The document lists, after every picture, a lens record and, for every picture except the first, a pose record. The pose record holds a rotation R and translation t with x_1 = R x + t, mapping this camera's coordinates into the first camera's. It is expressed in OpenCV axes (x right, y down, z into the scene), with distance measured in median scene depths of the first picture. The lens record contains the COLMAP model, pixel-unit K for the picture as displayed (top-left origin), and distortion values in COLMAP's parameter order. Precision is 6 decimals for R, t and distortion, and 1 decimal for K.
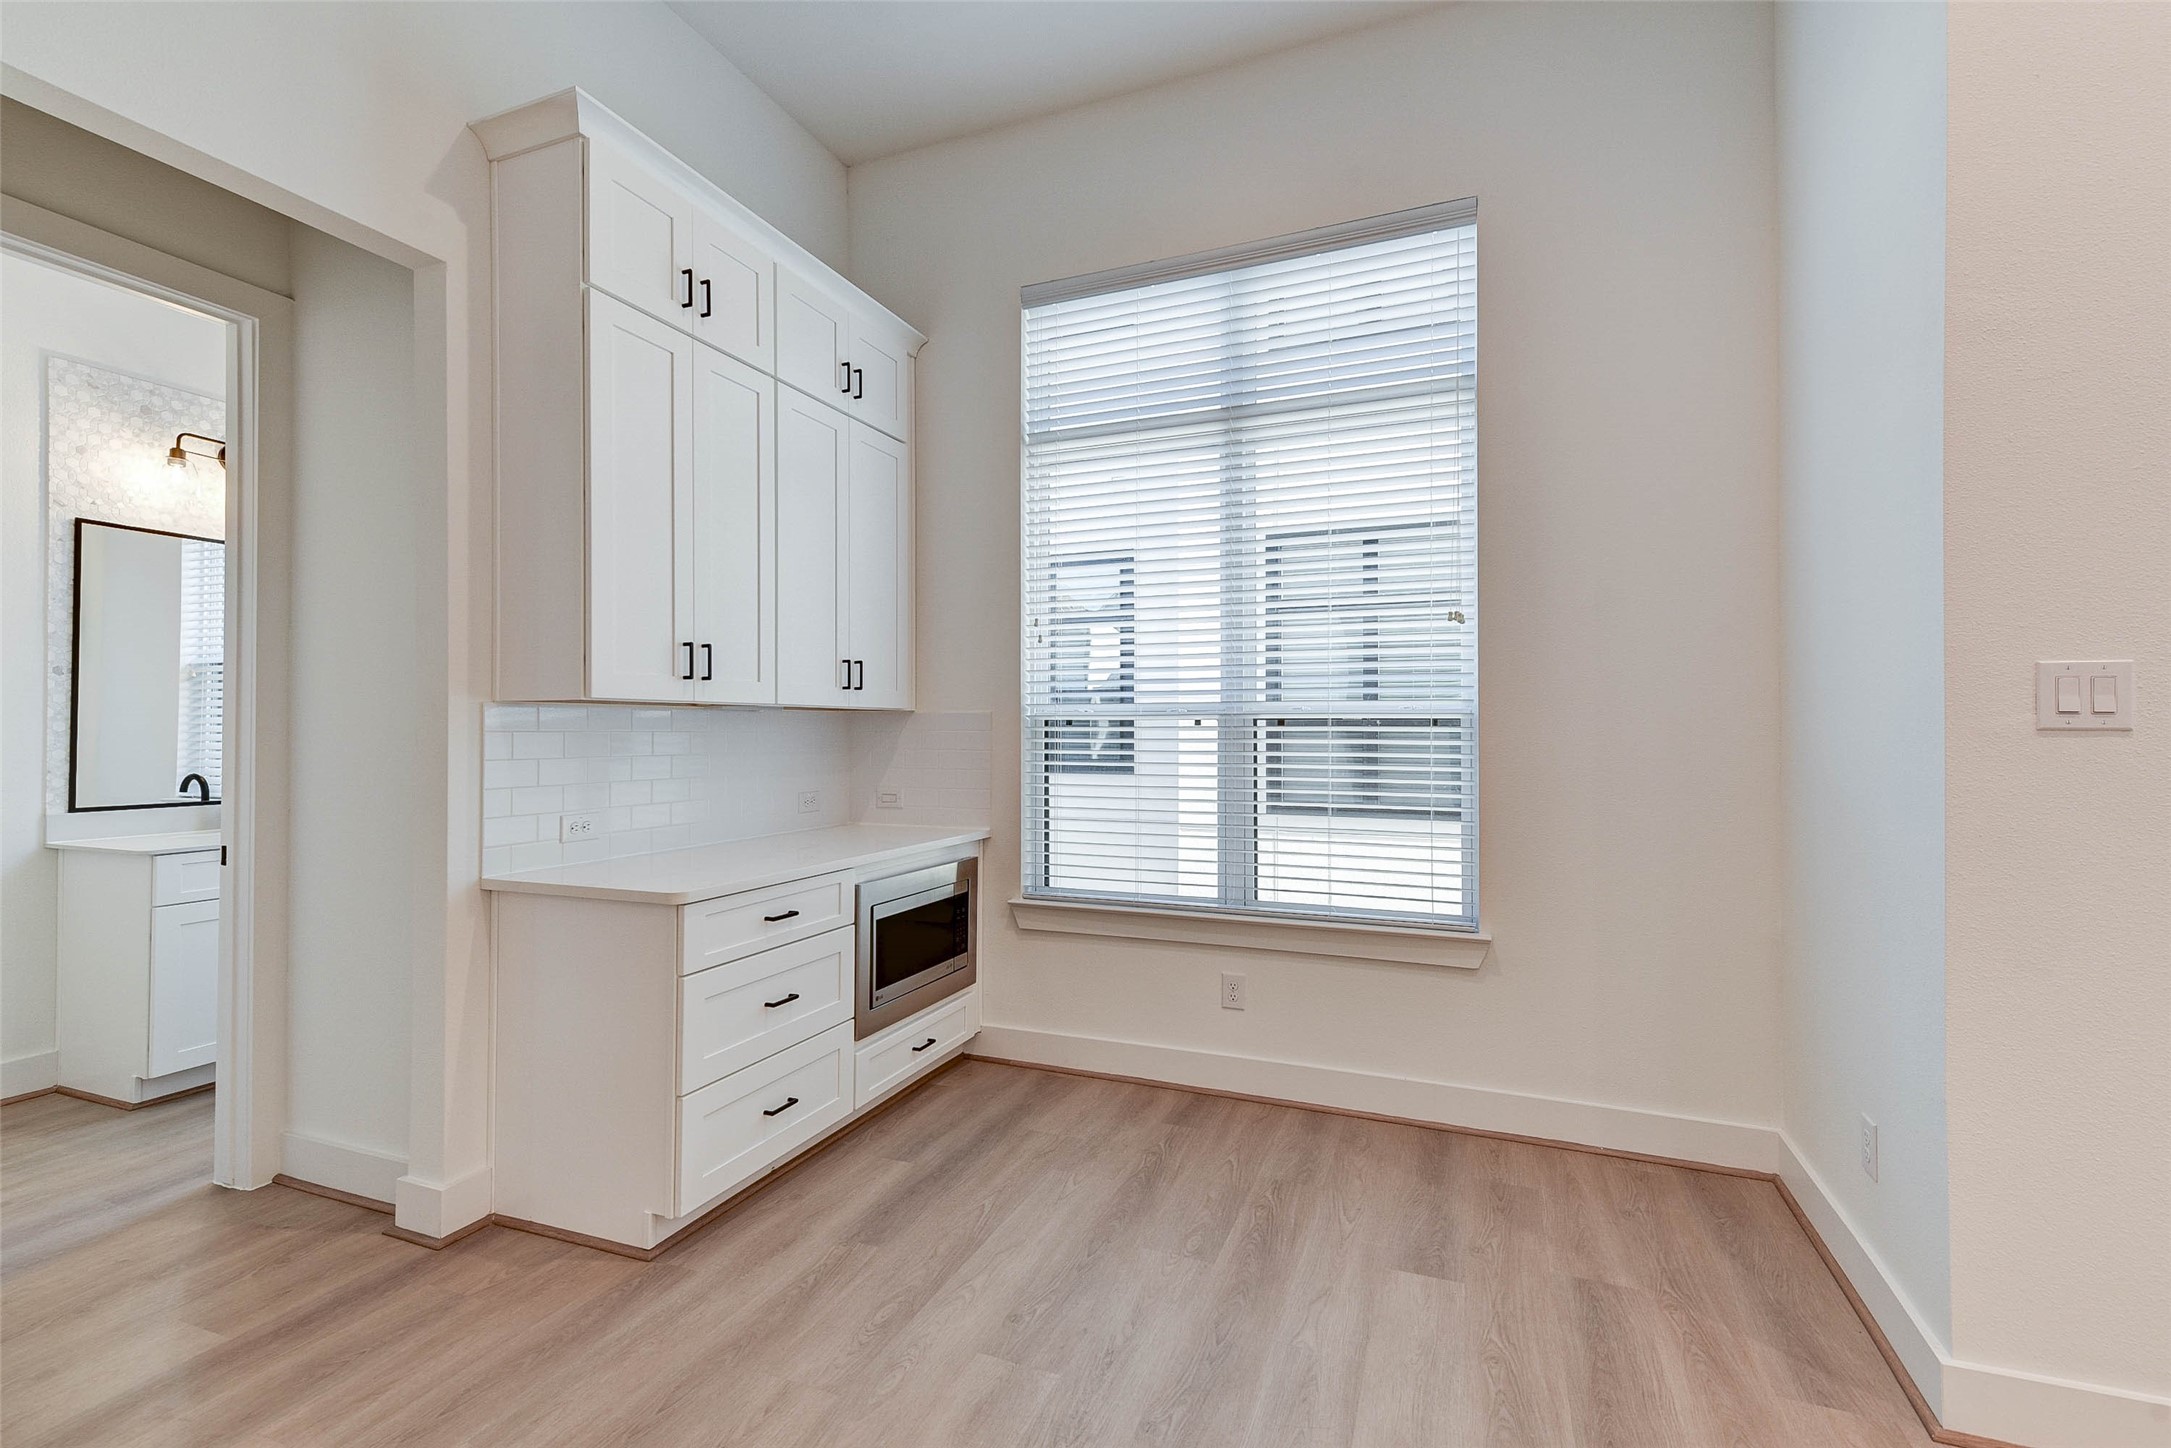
lens RADIAL K [[921.5, 0, 1078.3], [0, 921.5, 715.7], [0, 0, 1]] dist [0.017206, -0.000405]
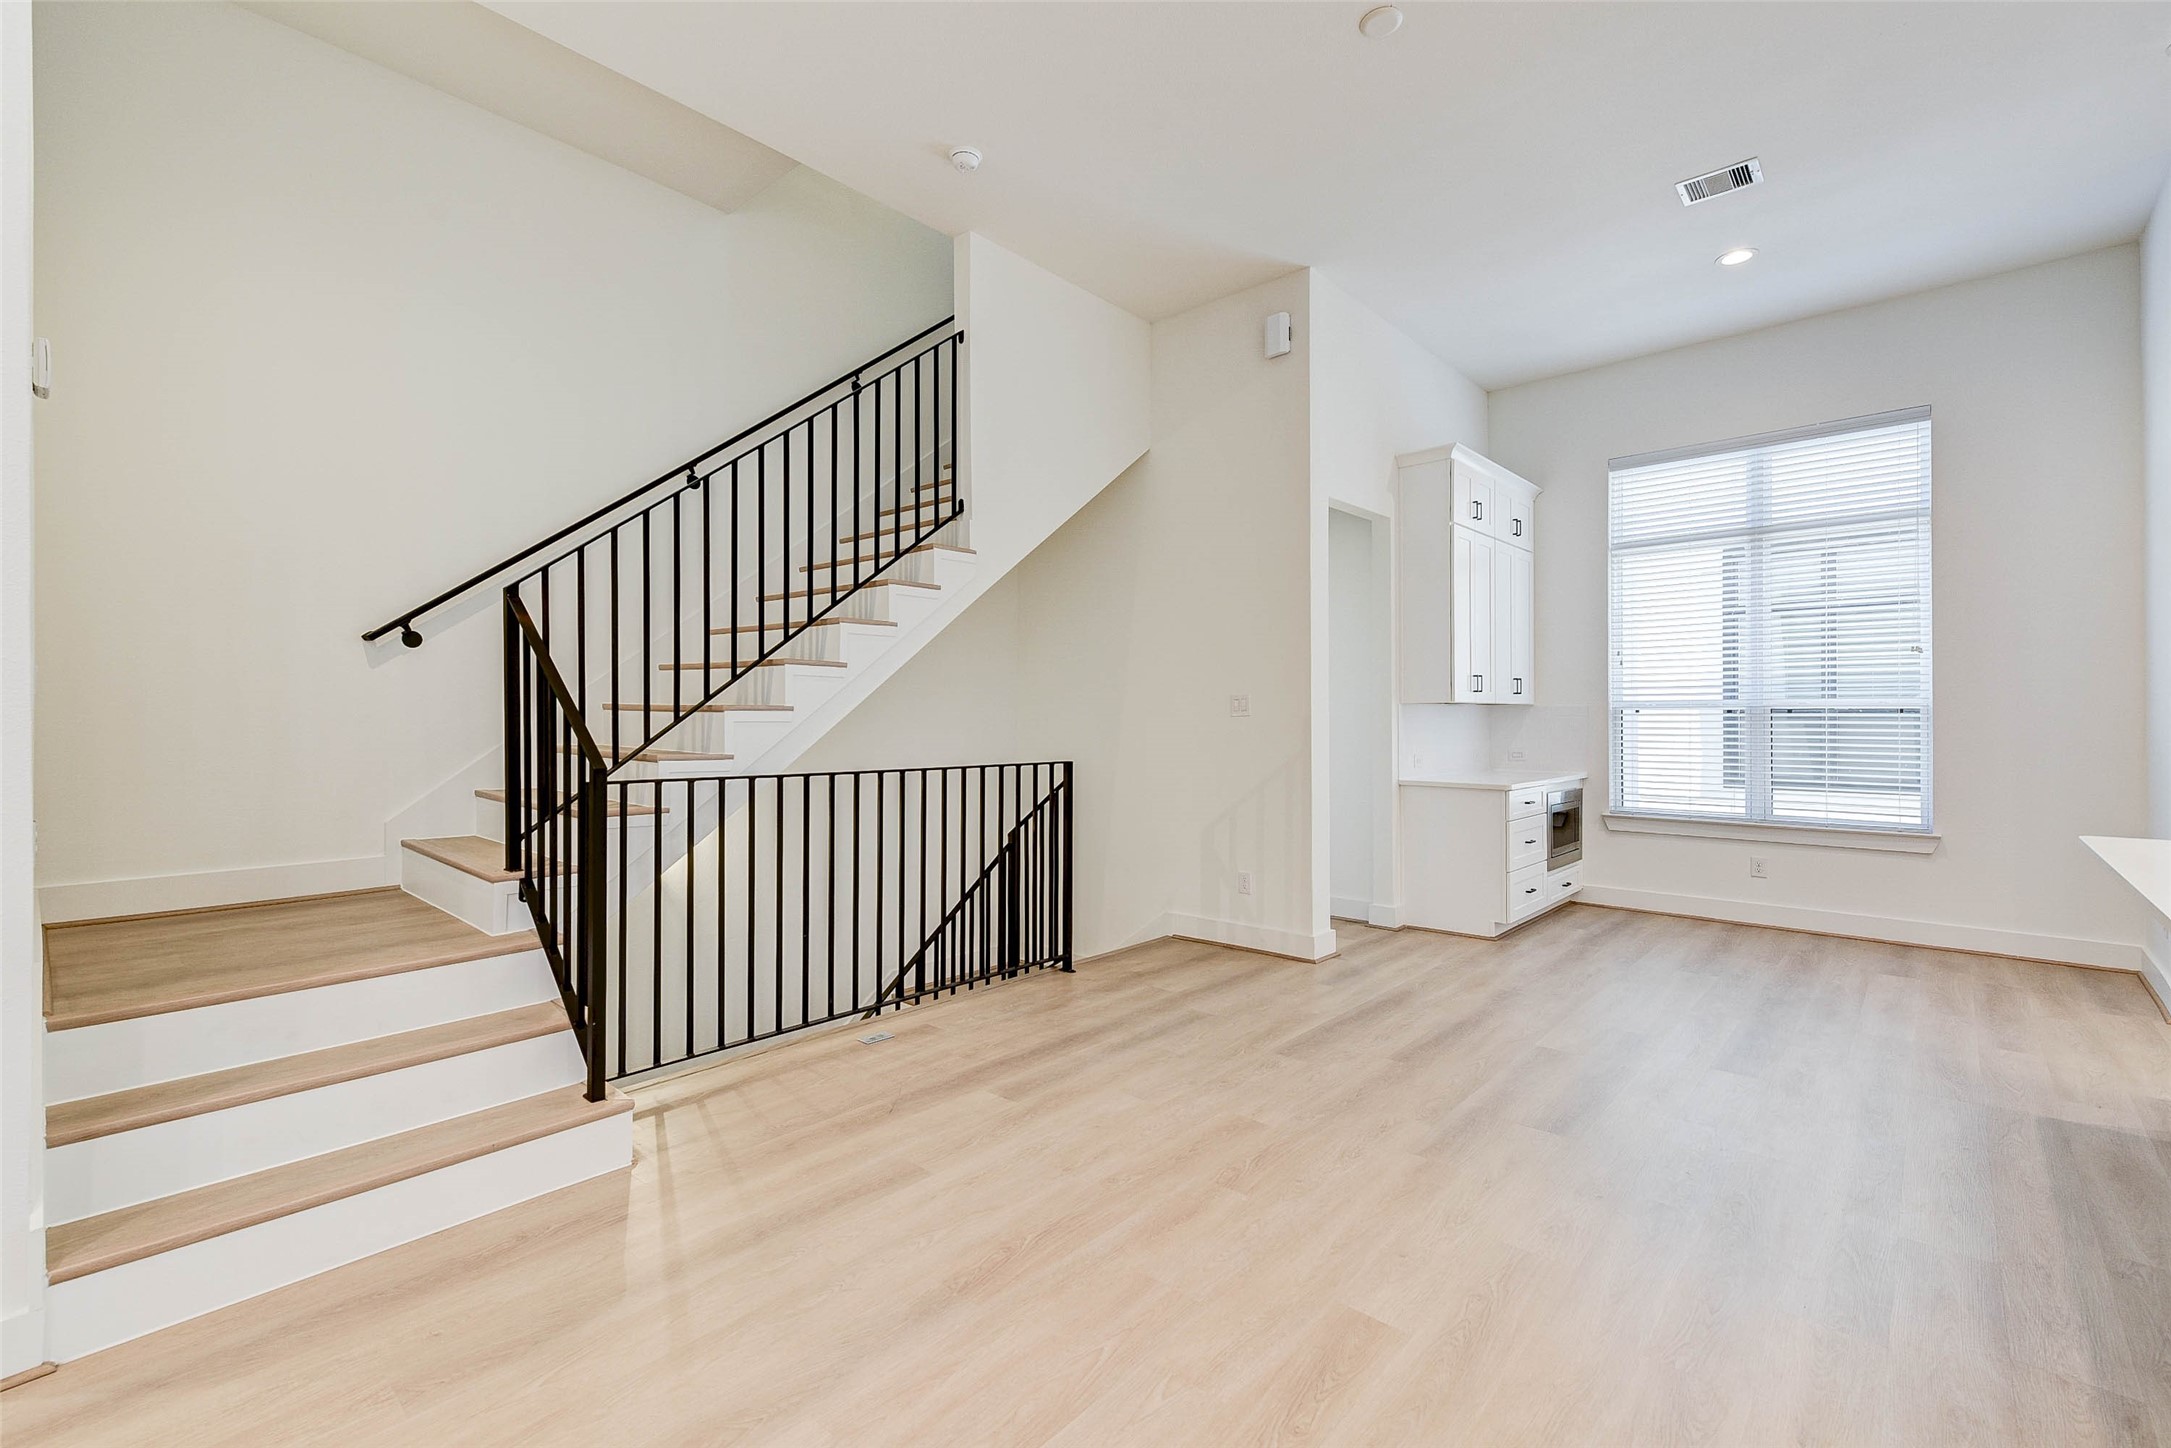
lens RADIAL K [[935.8, 0, 1095.6], [0, 935.8, 712.7], [0, 0, 1]] dist [-0.000406, -0.000675]
pose [[0.946113, -0.003191, -0.323821, -0.462108], [0.006837, 0.999925, 0.010124, -0.016904], [0.323765, -0.011792, 0.946064, -1.112904]]
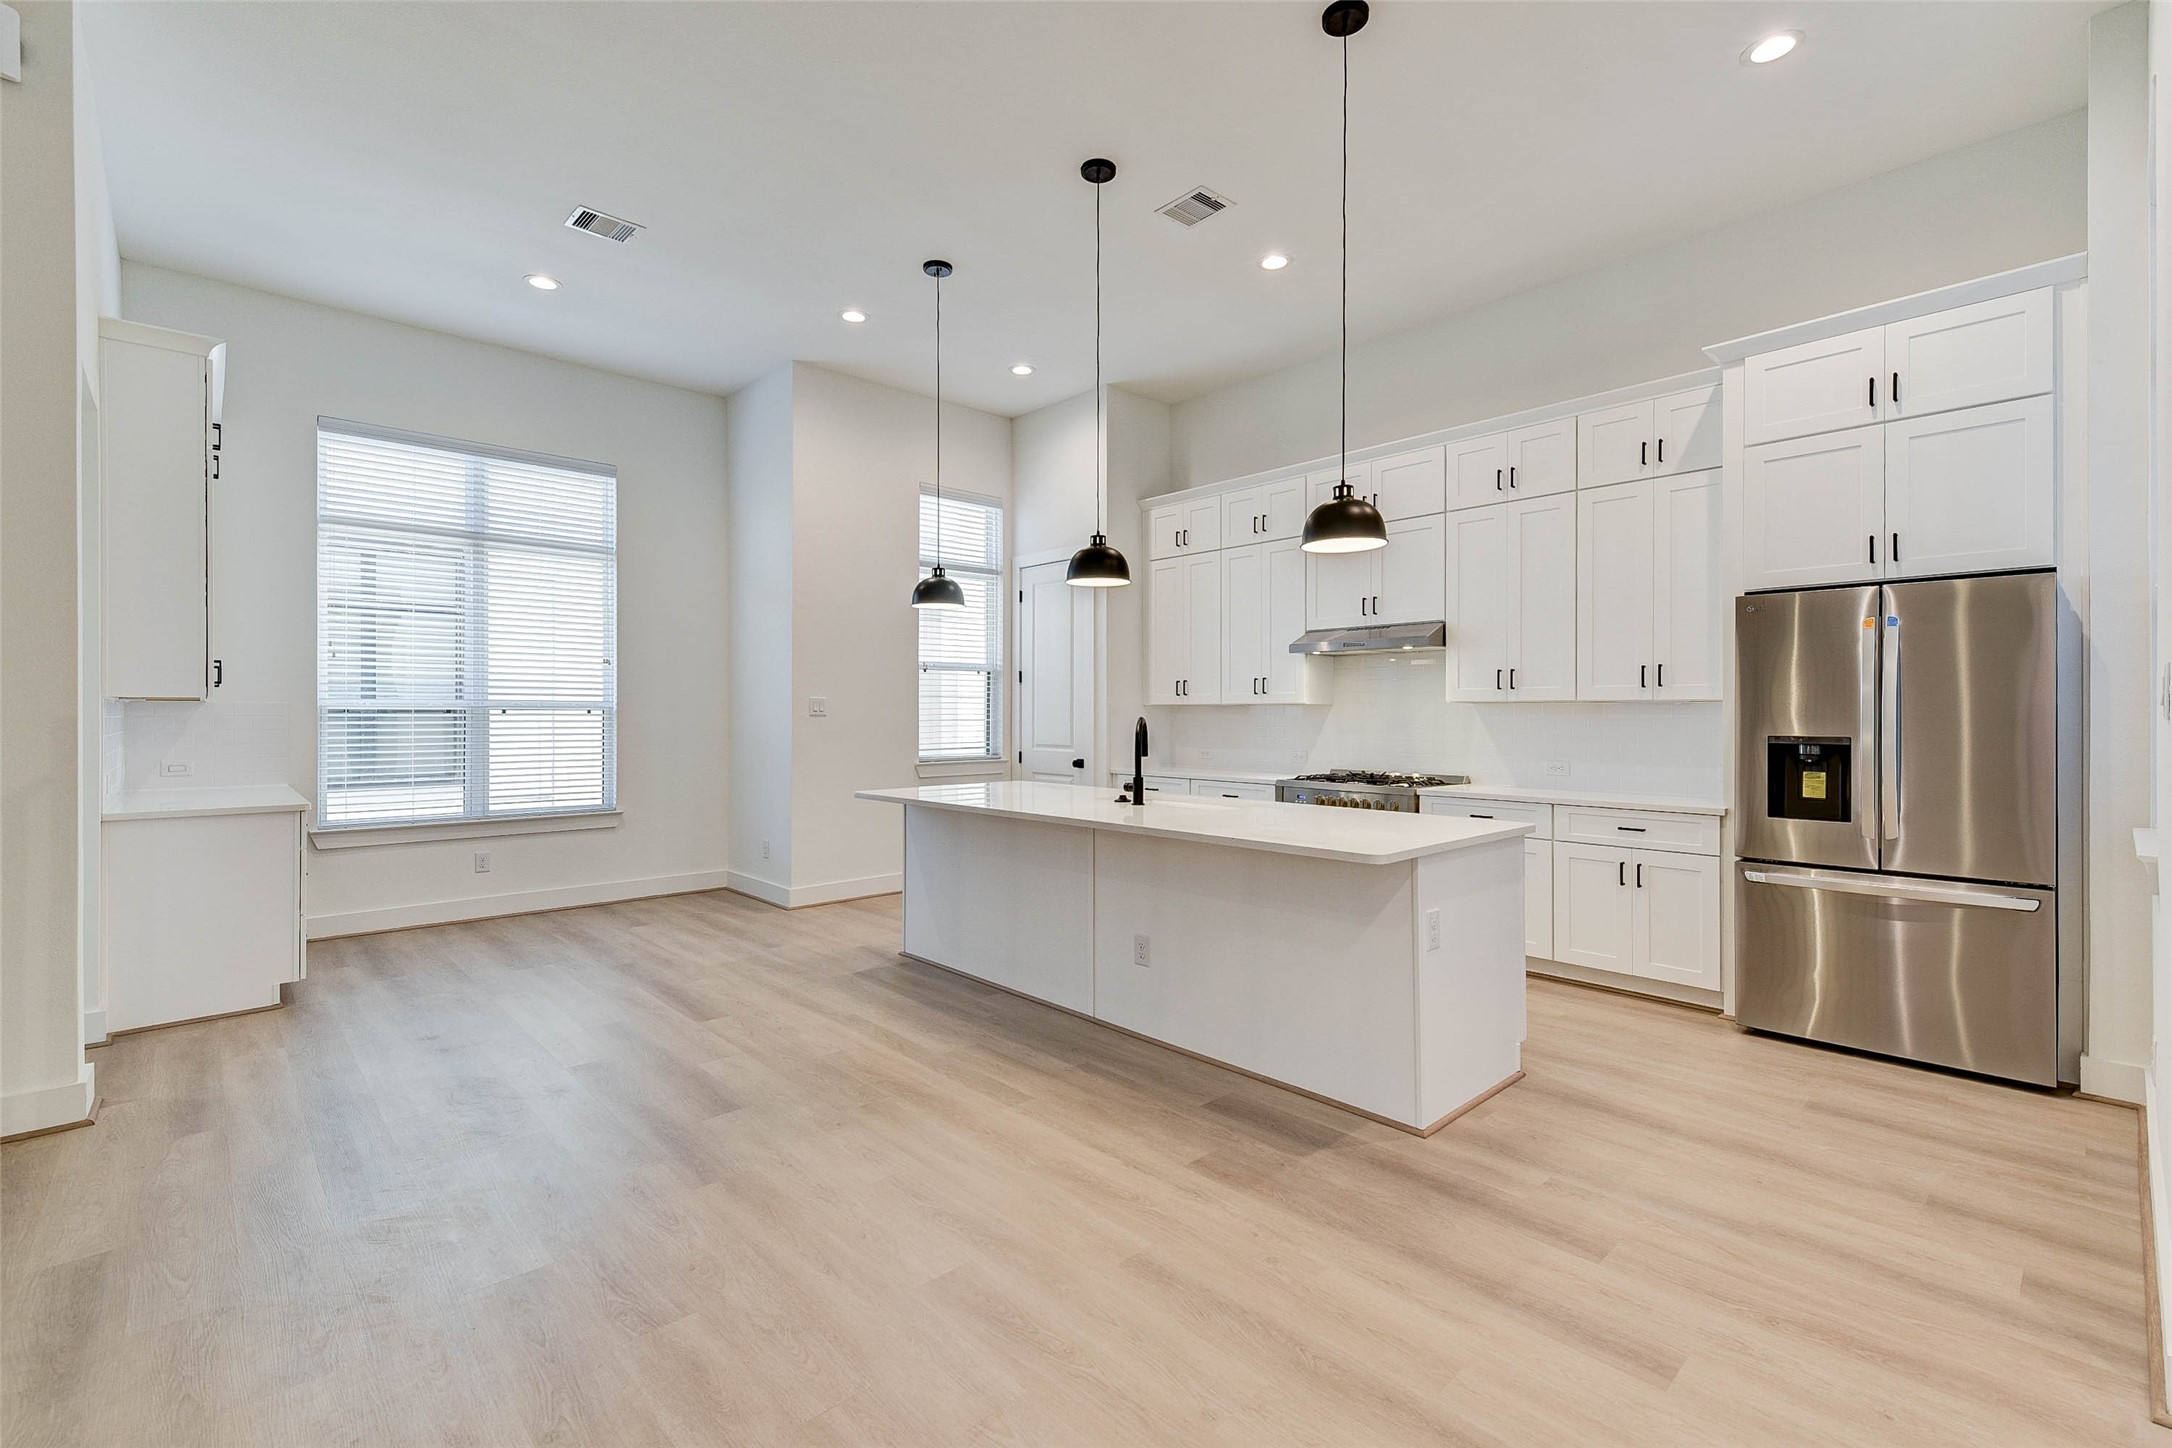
lens RADIAL K [[921.9, 0, 1078.8], [0, 921.9, 715.7], [0, 0, 1]] dist [0.017206, -0.000405]
pose [[0.418917, -0.002054, 0.908022, -1.032286], [-0.012107, 0.999896, 0.007847, -0.013484], [-0.907944, -0.014280, 0.418848, -0.838528]]
